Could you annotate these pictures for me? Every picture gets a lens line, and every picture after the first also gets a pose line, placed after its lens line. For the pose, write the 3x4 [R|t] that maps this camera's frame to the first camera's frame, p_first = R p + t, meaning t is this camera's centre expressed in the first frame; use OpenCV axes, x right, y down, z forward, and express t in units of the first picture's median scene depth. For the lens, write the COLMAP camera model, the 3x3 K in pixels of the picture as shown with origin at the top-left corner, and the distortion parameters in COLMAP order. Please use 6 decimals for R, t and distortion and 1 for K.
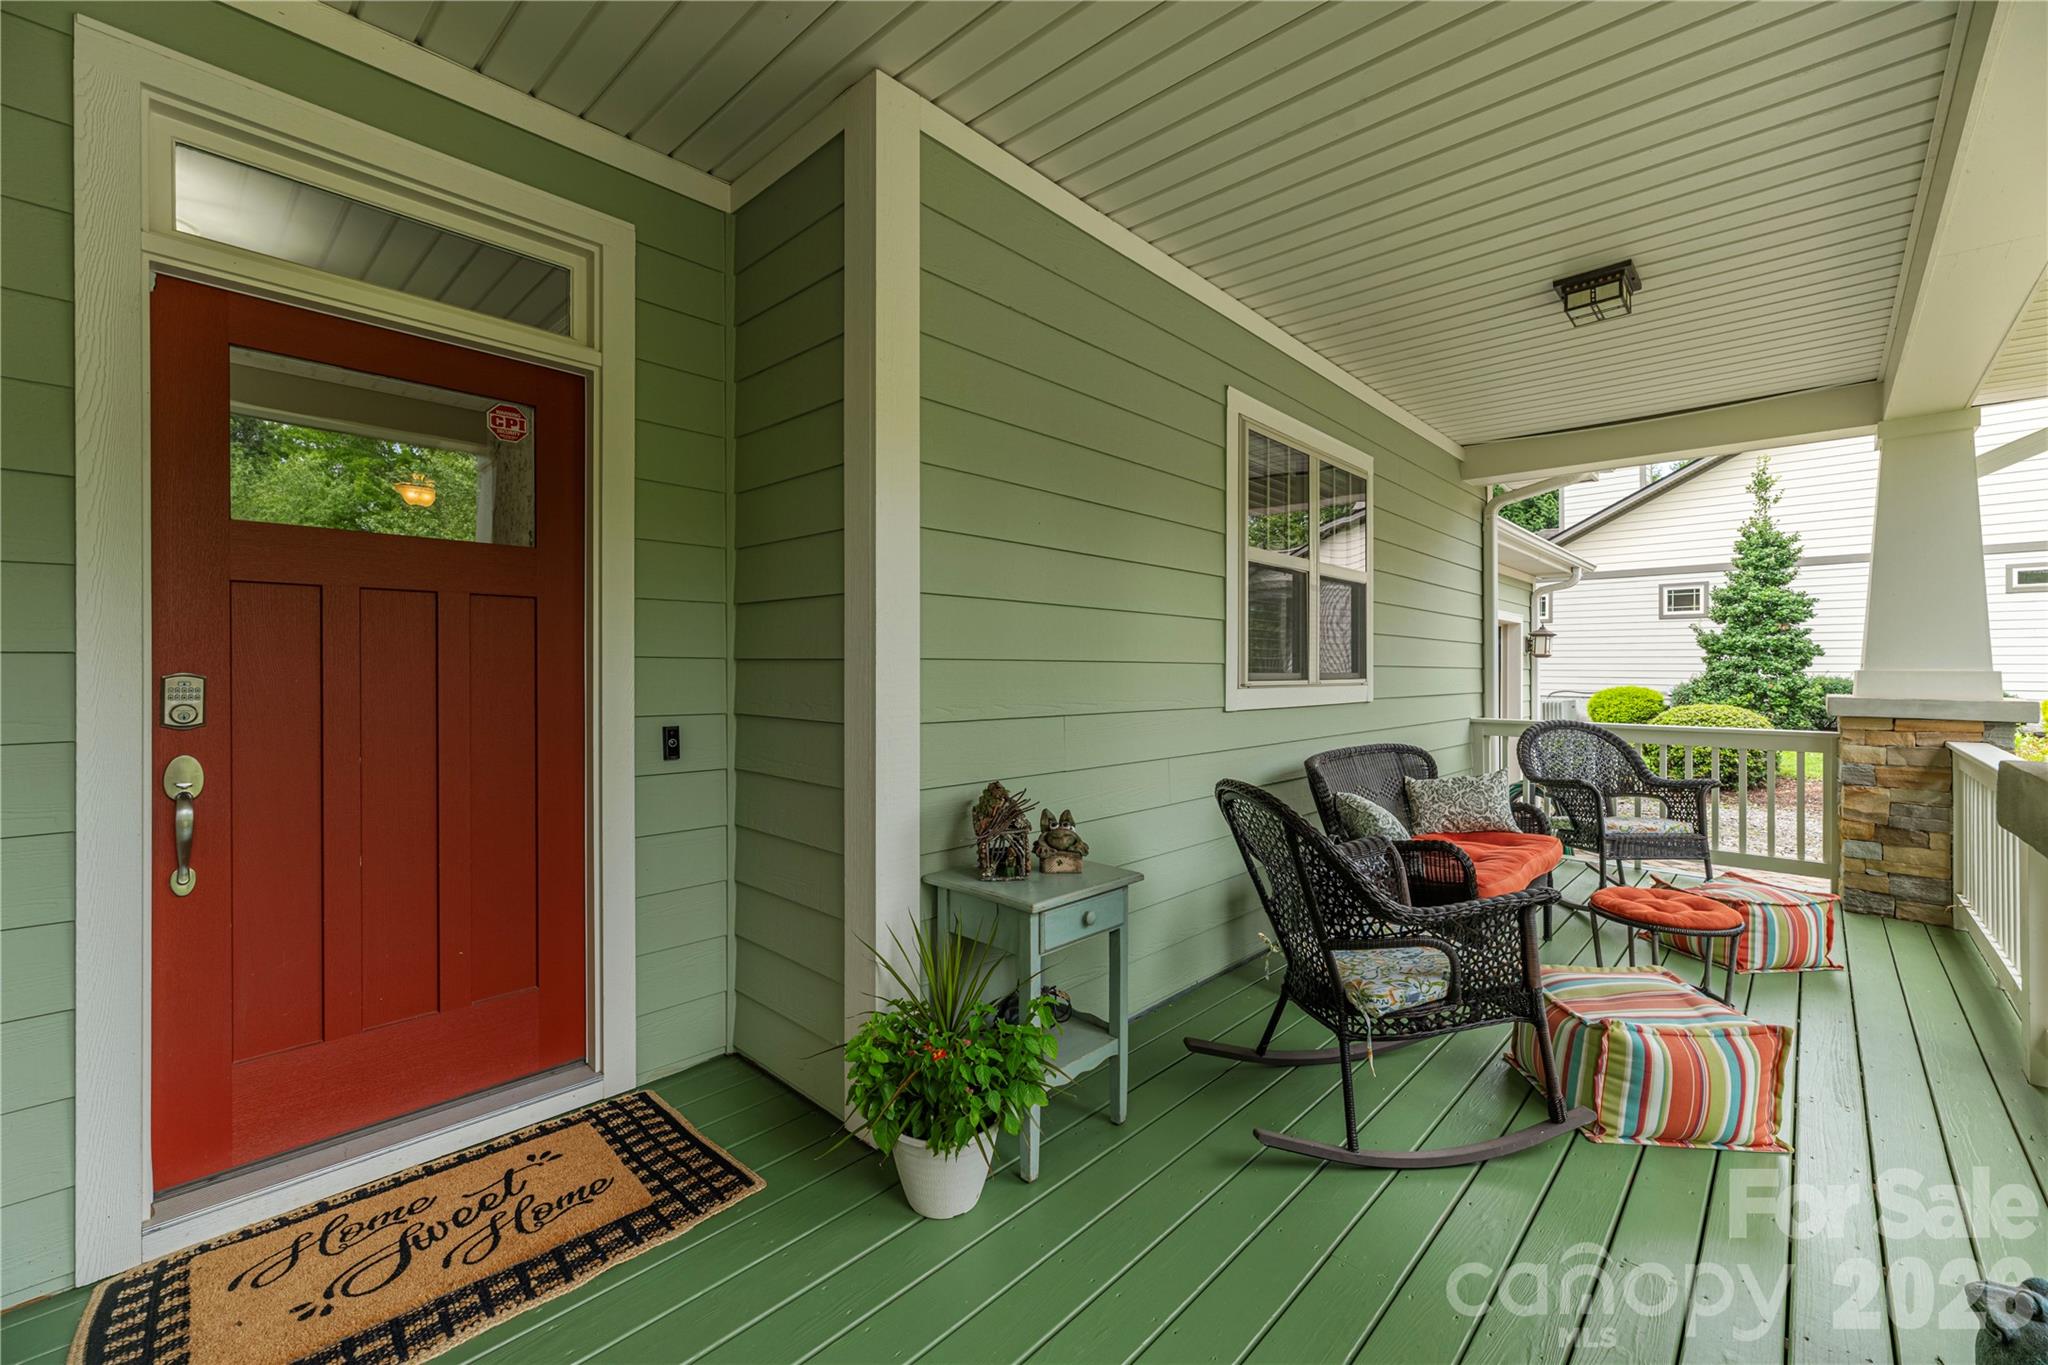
lens RADIAL K [[841.1, 0, 1013.9], [0, 841.1, 663.8], [0, 0, 1]] dist [-0.002517, -0.000030]
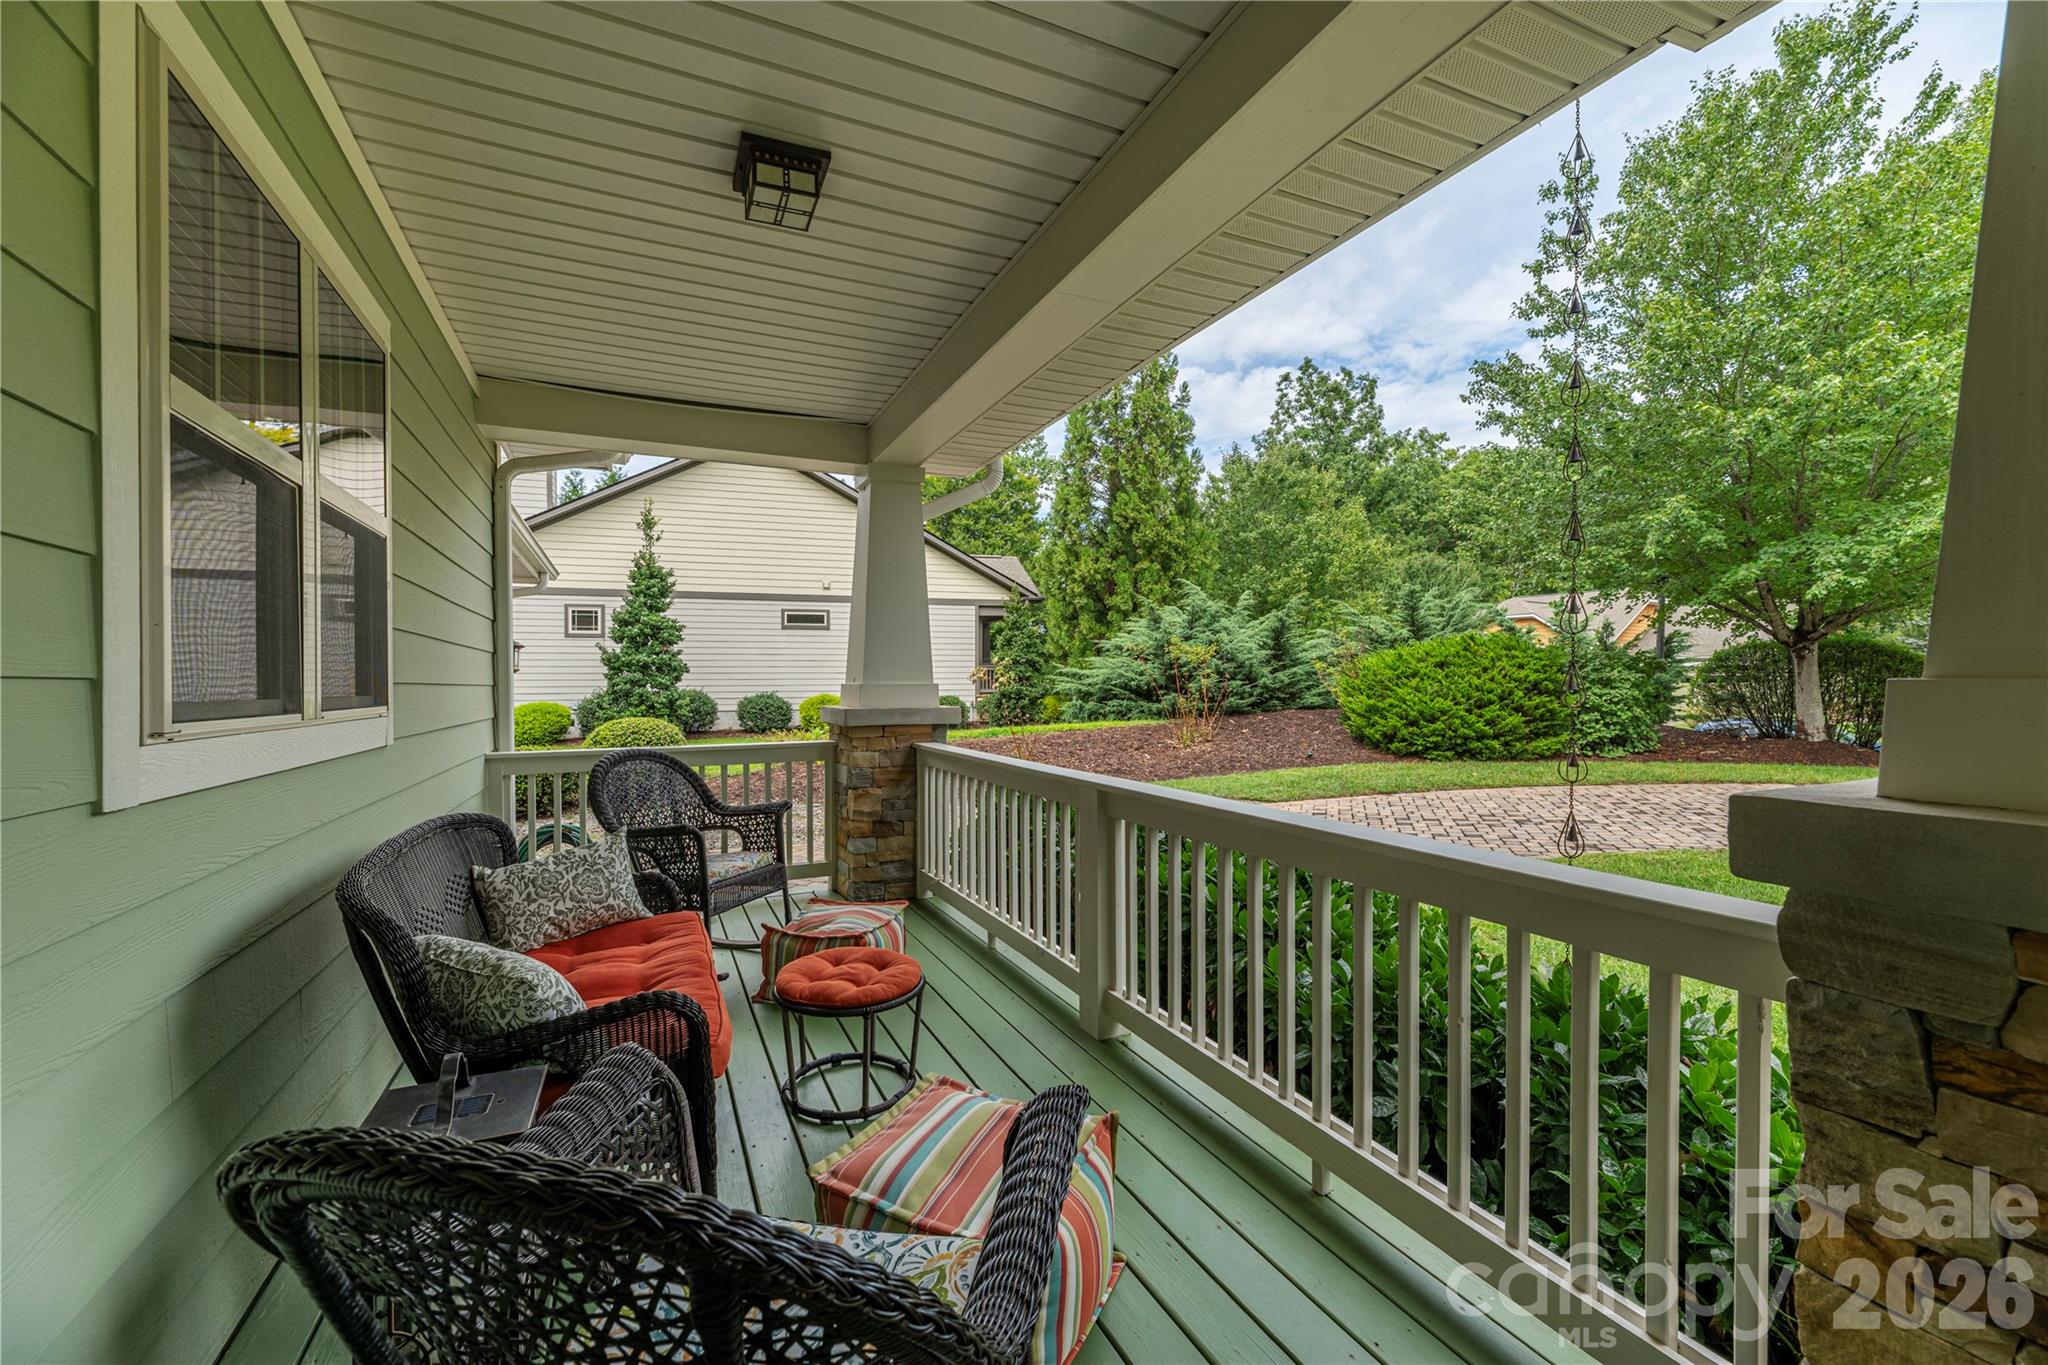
lens RADIAL K [[841.1, 0, 995.7], [0, 841.1, 685.8], [0, 0, 1]] dist [-0.002517, -0.000030]
pose [[0.391384, -0.010176, 0.920171, 0.023442], [0.004432, 0.999948, 0.009172, 0.000408], [-0.920217, 0.000489, 0.391409, 0.162412]]
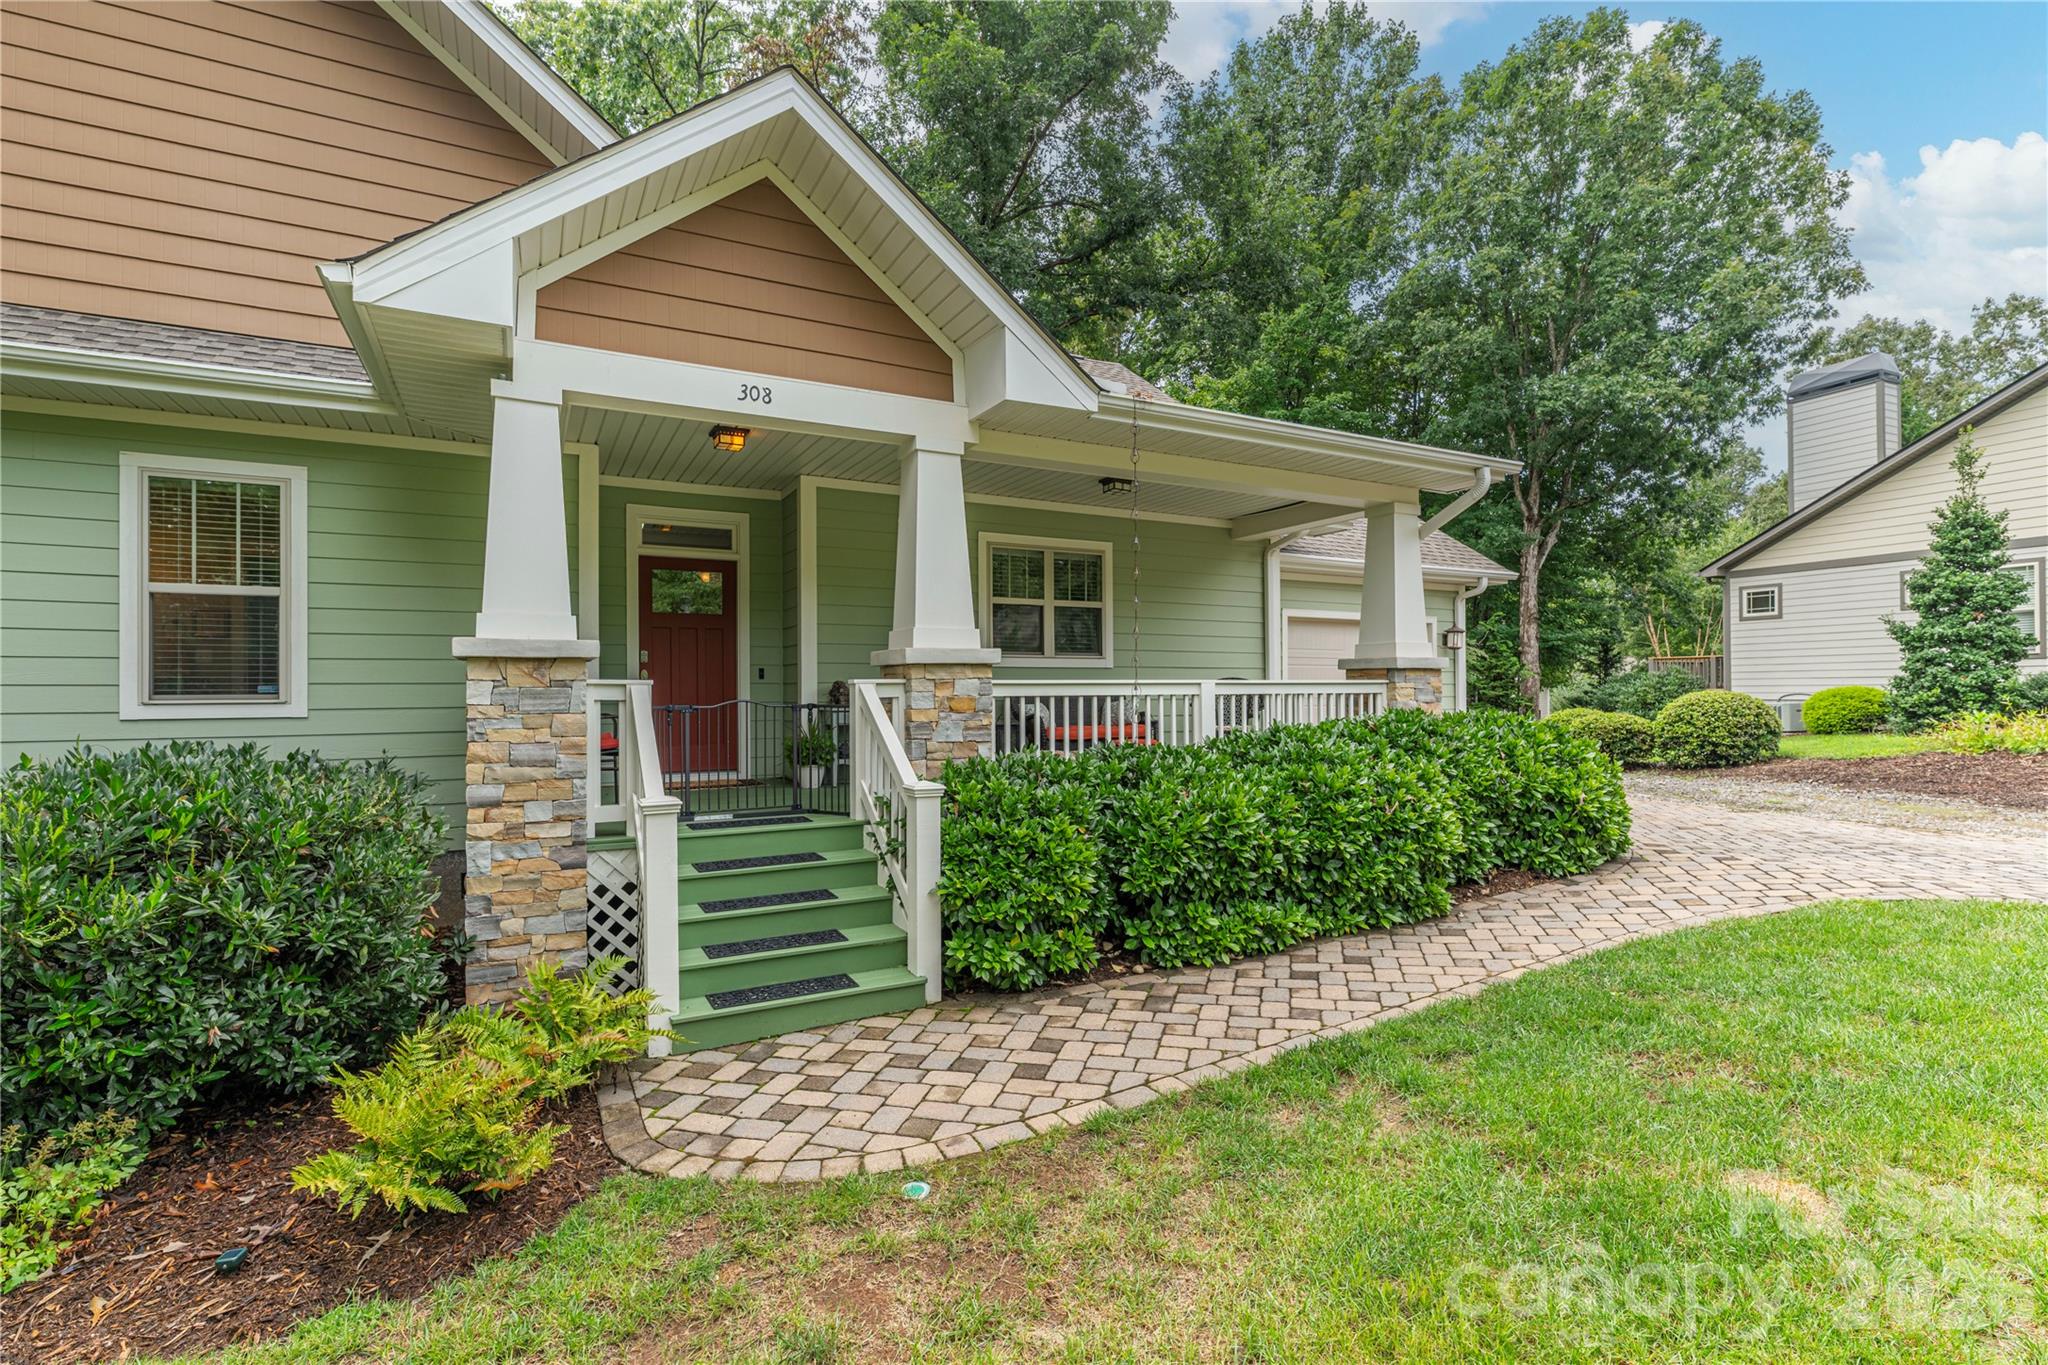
lens RADIAL K [[975.1, 0, 1028.6], [0, 975.1, 686.8], [0, 0, 1]] dist [0.001259, -0.000056]
pose [[0.946885, -0.007746, -0.321478, 0.389483], [0.008825, 0.999959, 0.001898, 0.032629], [0.321450, -0.004634, 0.946915, -0.487568]]
